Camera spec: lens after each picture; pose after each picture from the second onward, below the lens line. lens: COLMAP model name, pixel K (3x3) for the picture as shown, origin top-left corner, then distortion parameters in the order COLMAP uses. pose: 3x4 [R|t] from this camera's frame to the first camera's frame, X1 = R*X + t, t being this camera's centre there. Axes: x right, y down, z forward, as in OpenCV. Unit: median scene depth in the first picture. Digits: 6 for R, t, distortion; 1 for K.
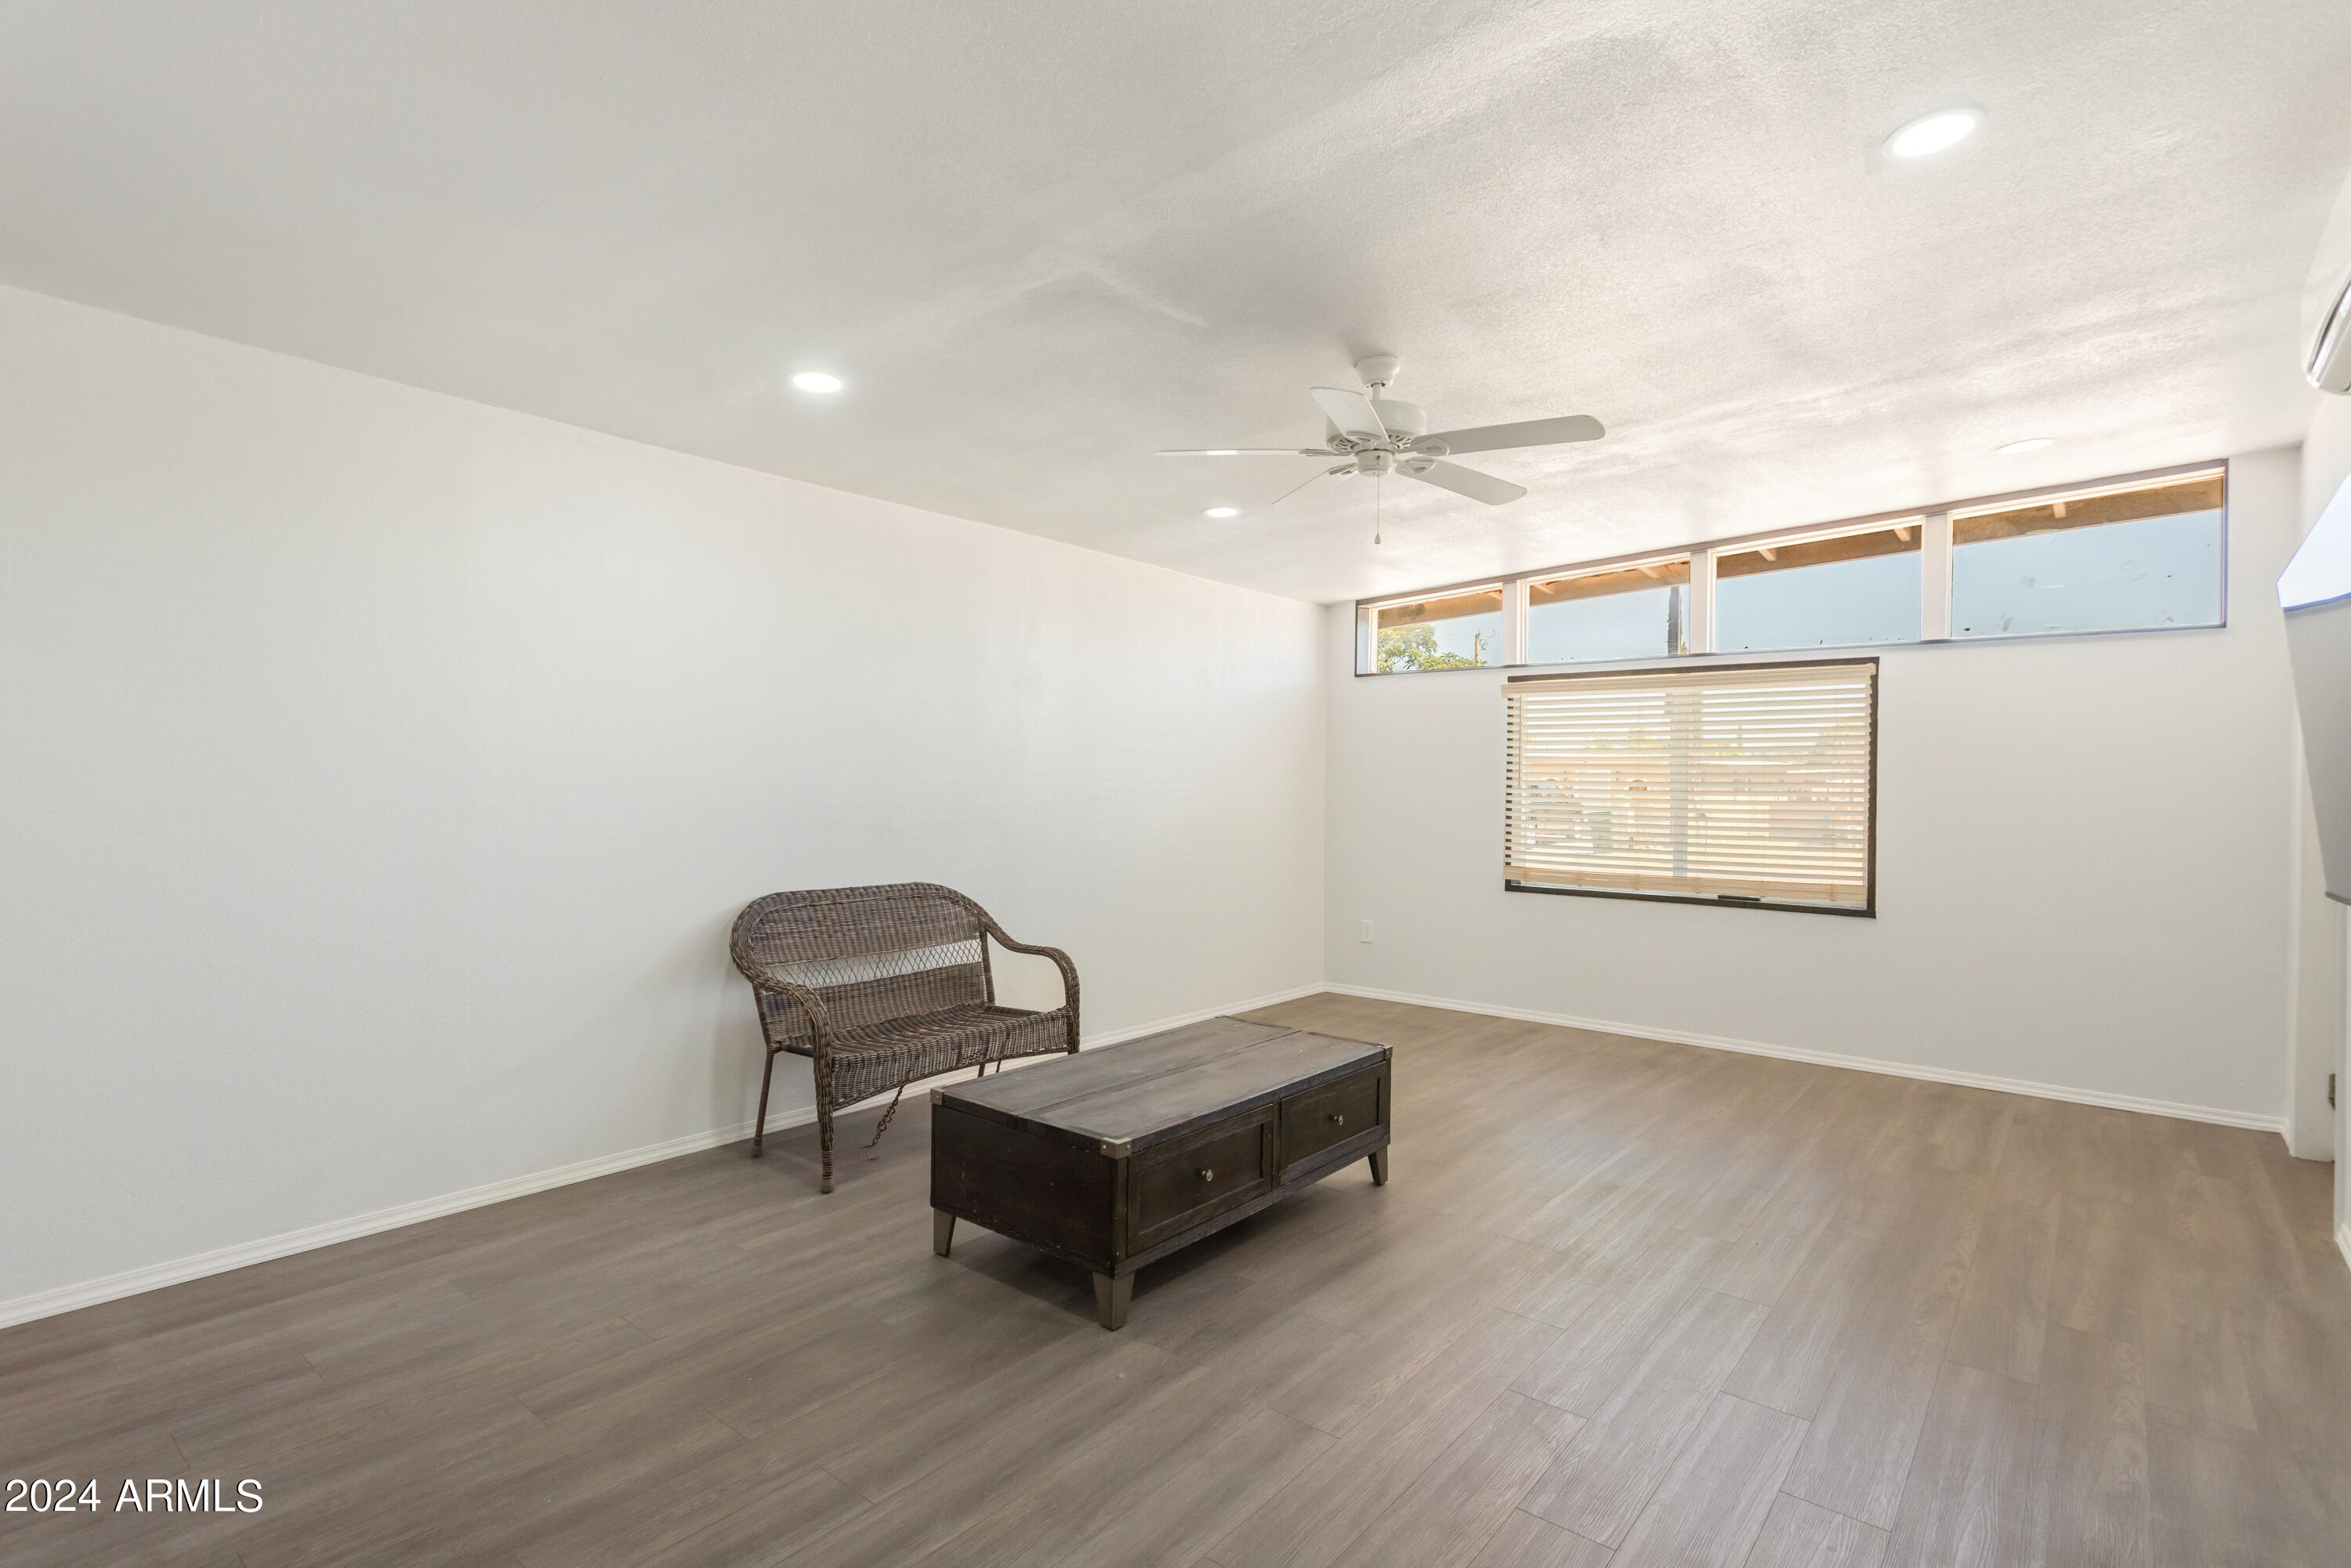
lens RADIAL K [[1130.5, 0, 1171.0], [0, 1130.5, 785.4], [0, 0, 1]] dist [0.005705, 0.000617]
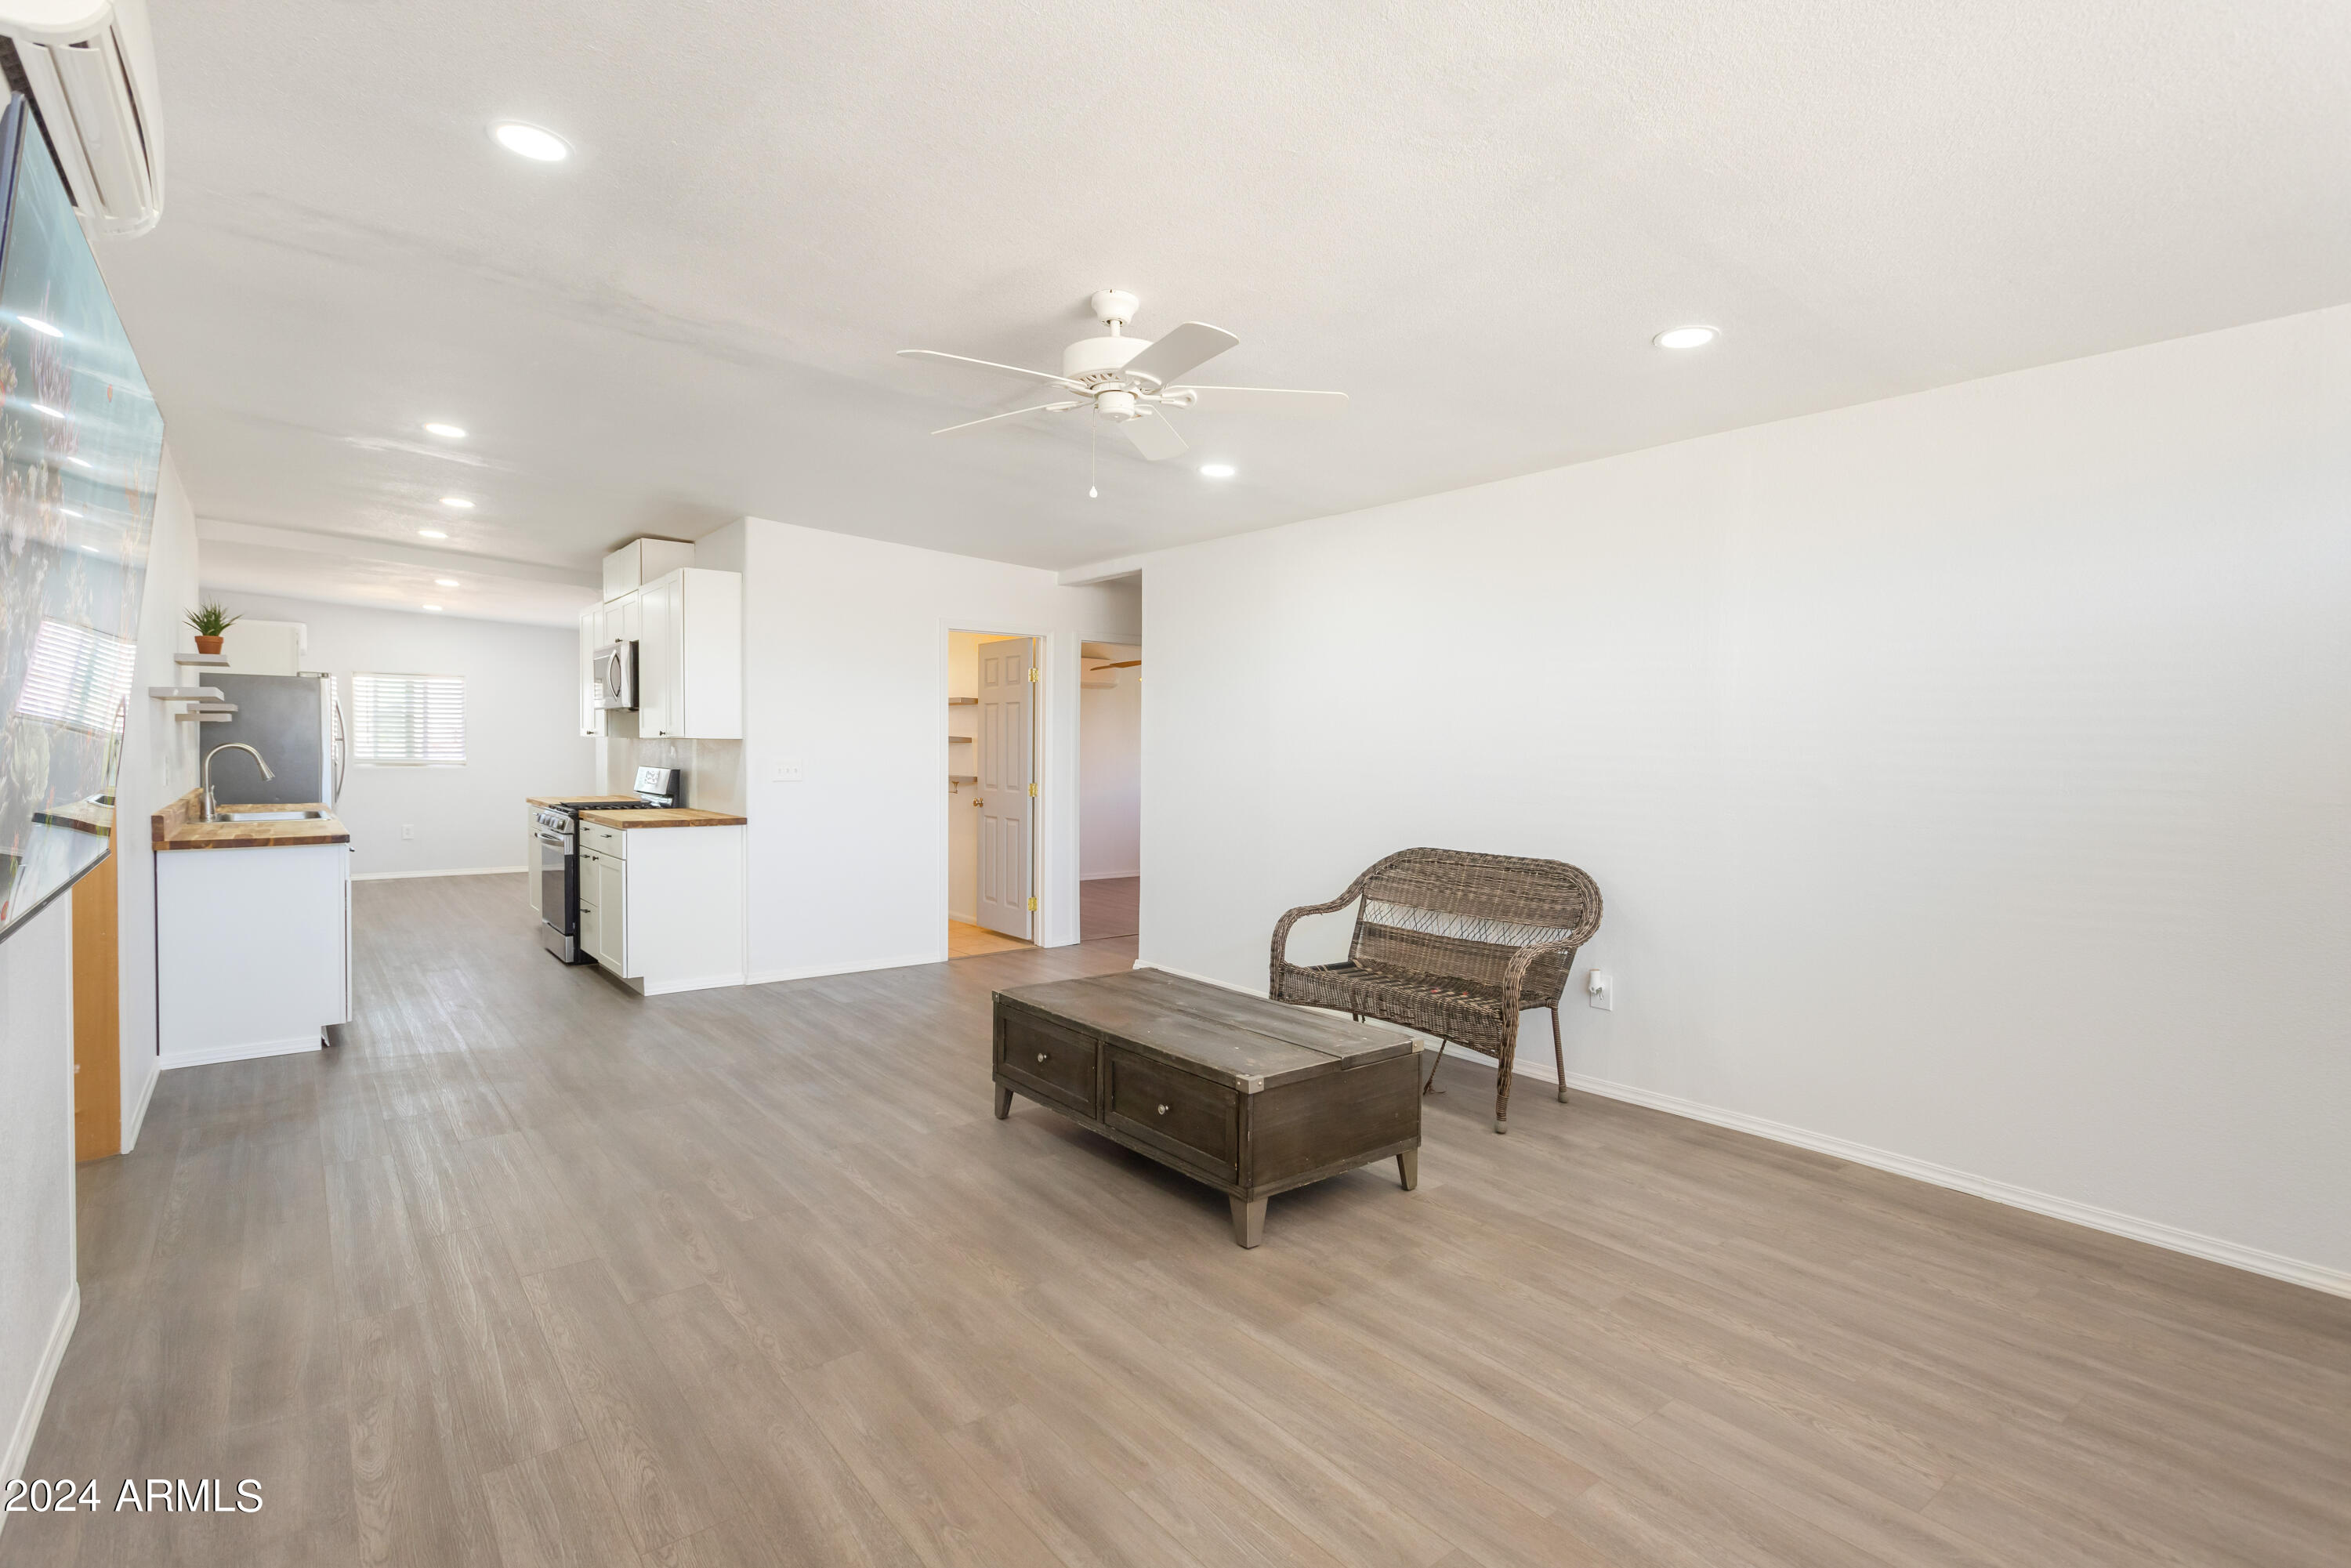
lens RADIAL K [[1130.5, 0, 1162.1], [0, 1130.5, 786.6], [0, 0, 1]] dist [0.005705, 0.000617]
pose [[-0.219427, 0.018114, -0.975461, 0.796677], [-0.015450, 0.999638, 0.022038, 0.009019], [0.975507, 0.019906, -0.219067, 0.910944]]
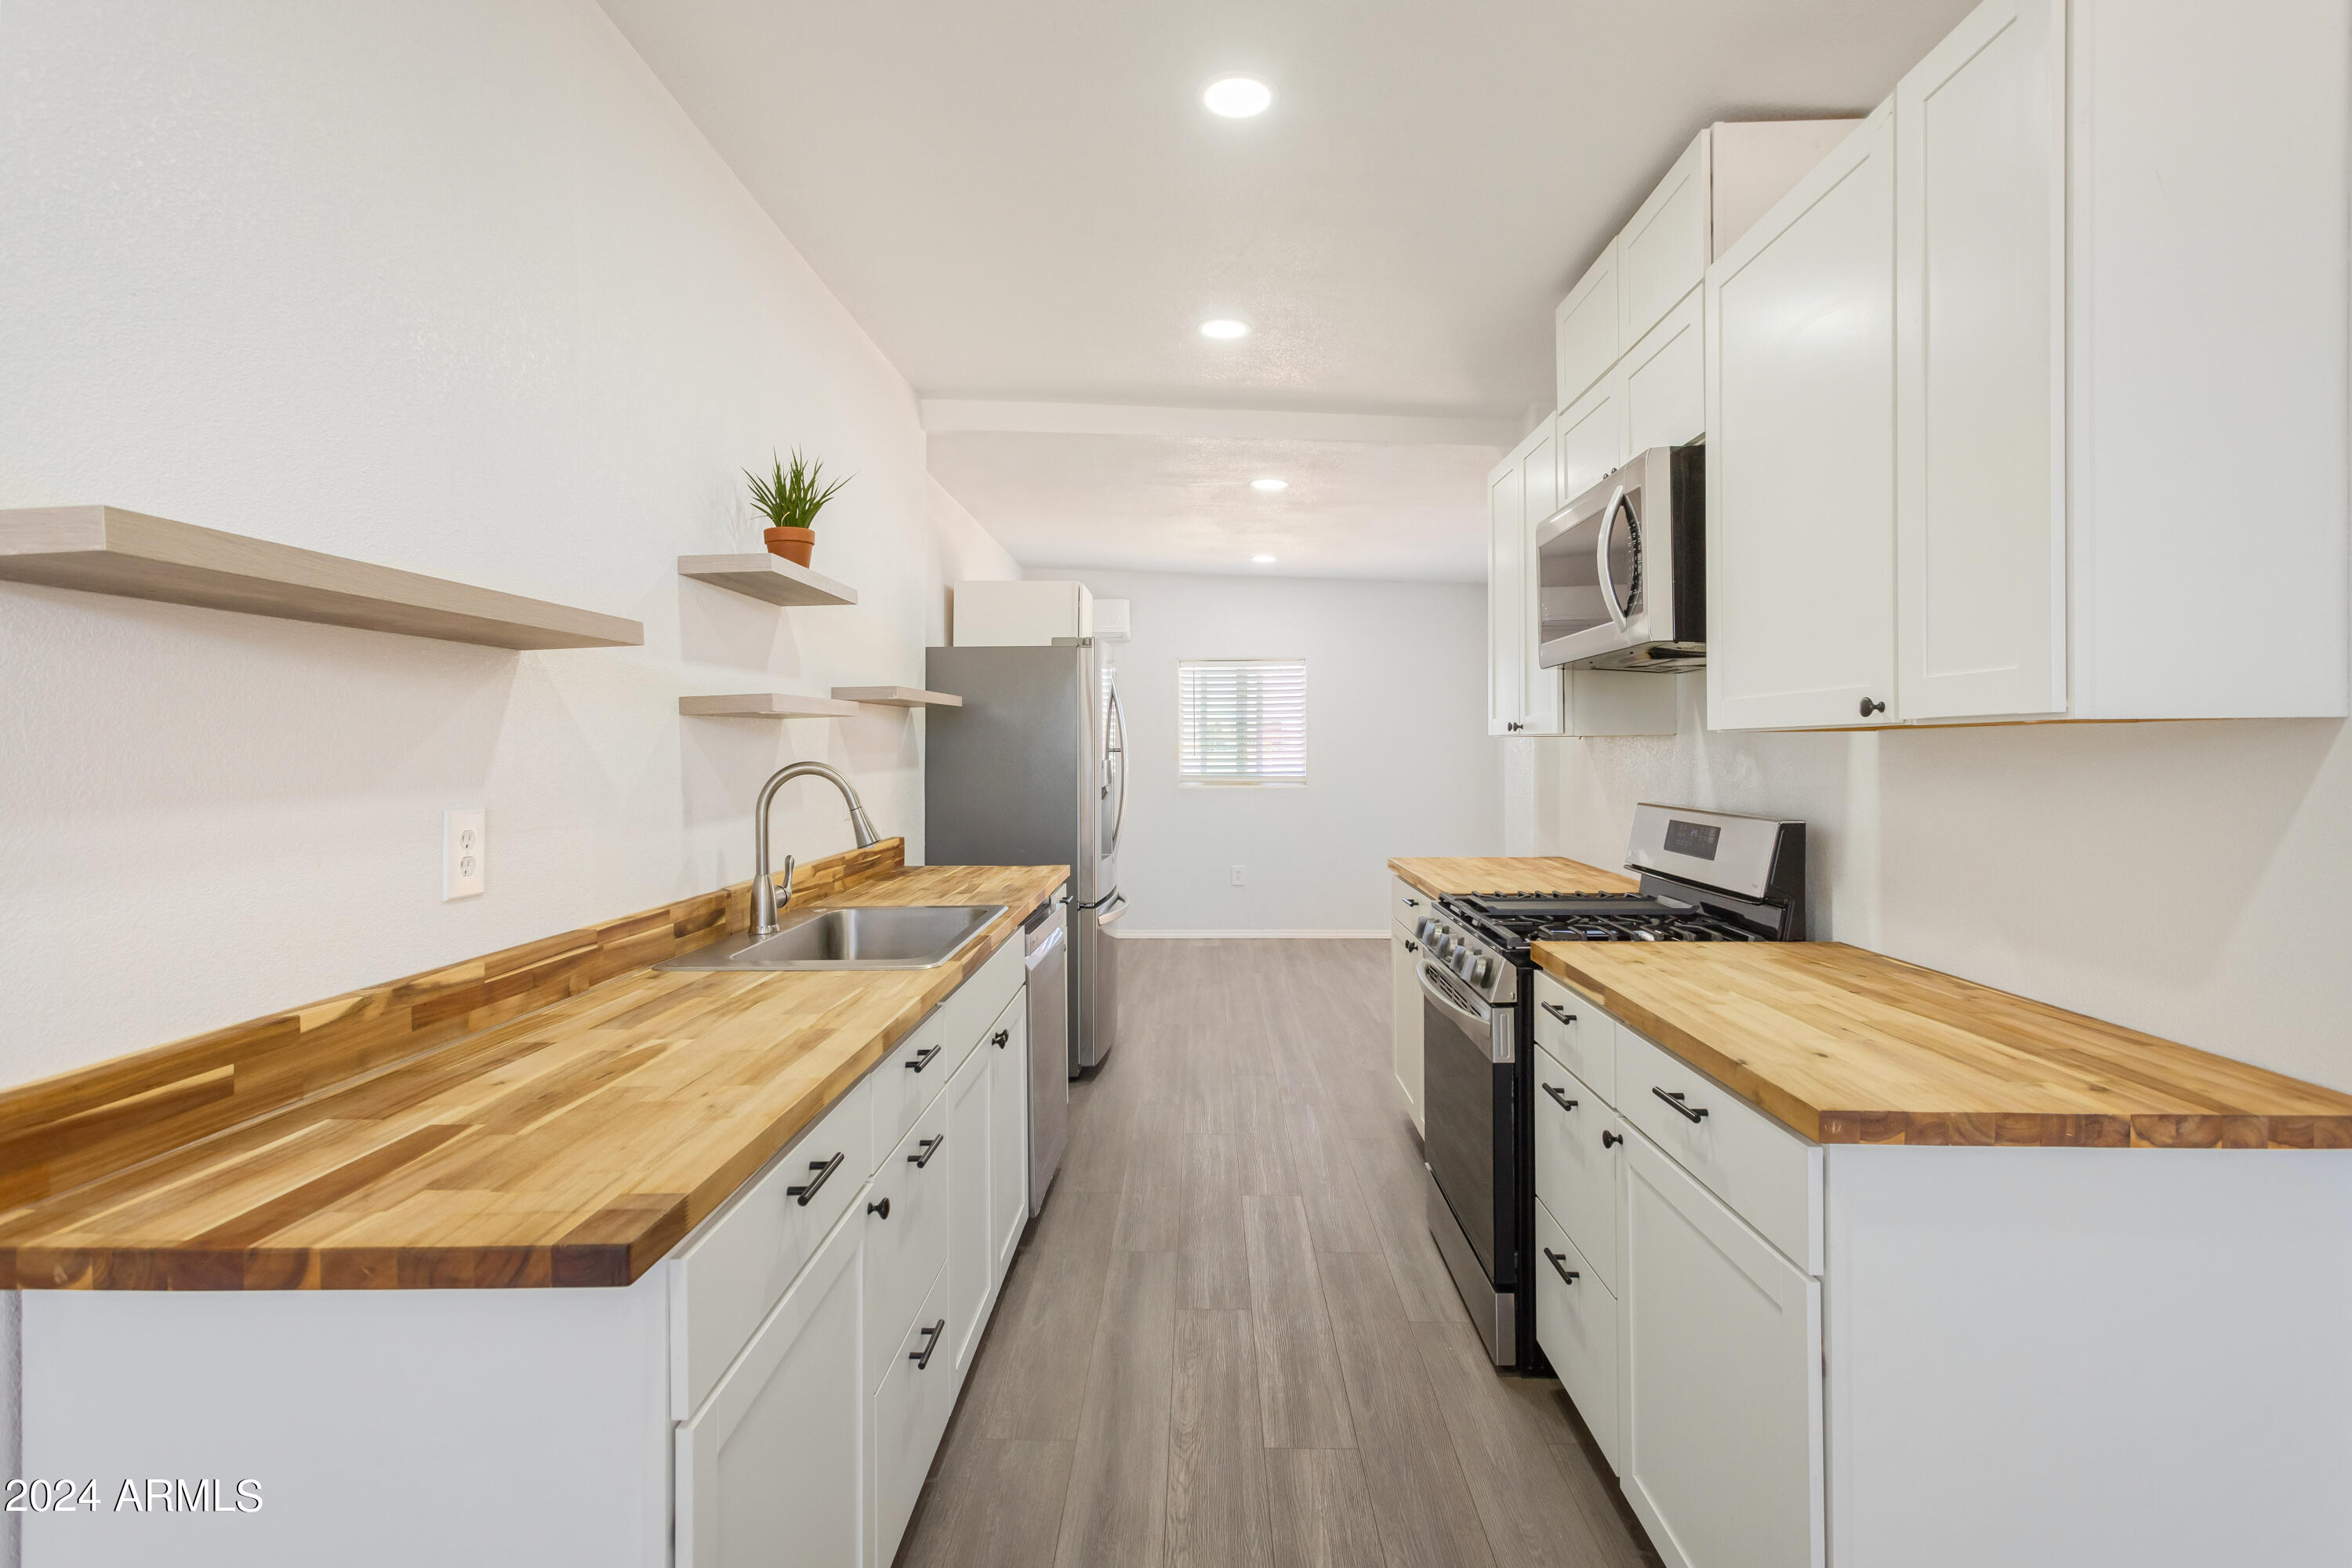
lens RADIAL K [[1131.0, 0, 1185.1], [0, 1131.0, 748.3], [0, 0, 1]] dist [0.005705, 0.000617]
pose [[-0.781081, -0.008225, -0.624376, -0.016794], [-0.004824, 0.999963, -0.007138, 0.000483], [0.624411, -0.002563, -0.781092, 0.162990]]
